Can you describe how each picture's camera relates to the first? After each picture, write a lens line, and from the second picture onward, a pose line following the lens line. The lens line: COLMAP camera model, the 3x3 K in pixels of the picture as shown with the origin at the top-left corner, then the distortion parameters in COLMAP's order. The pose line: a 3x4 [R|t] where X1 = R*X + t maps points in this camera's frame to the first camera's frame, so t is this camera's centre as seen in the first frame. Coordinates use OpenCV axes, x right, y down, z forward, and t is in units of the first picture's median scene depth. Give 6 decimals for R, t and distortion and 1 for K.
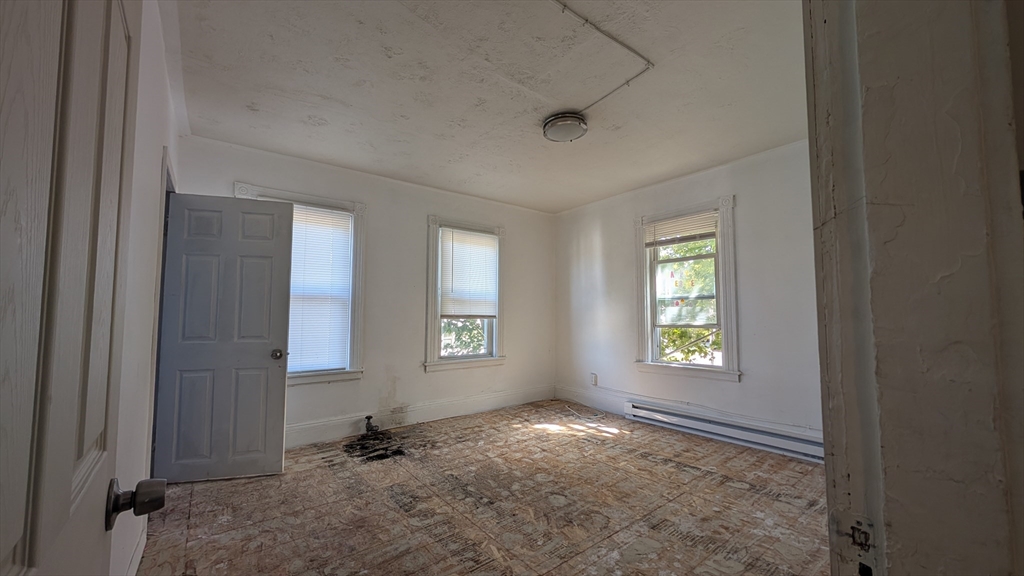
lens RADIAL K [[388.0, 0, 515.6], [0, 388.0, 284.5], [0, 0, 1]] dist [0.001568, 0.000173]
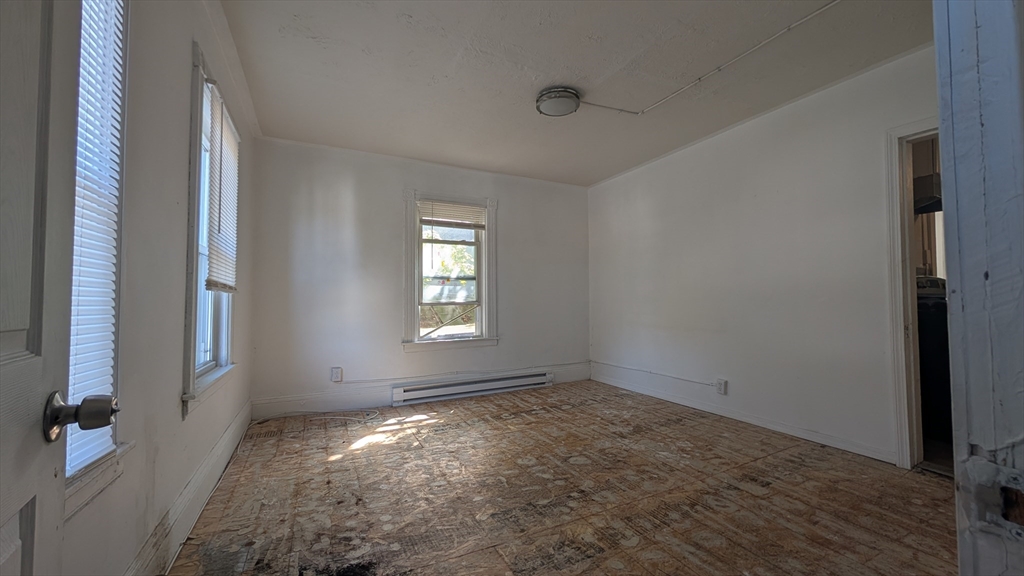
lens RADIAL K [[388.0, 0, 512.4], [0, 388.0, 286.5], [0, 0, 1]] dist [0.001568, 0.000173]
pose [[0.191713, 0.044932, 0.980422, -0.672545], [-0.070182, 0.997022, -0.031970, 0.091737], [-0.978938, -0.062679, 0.194296, 0.691202]]
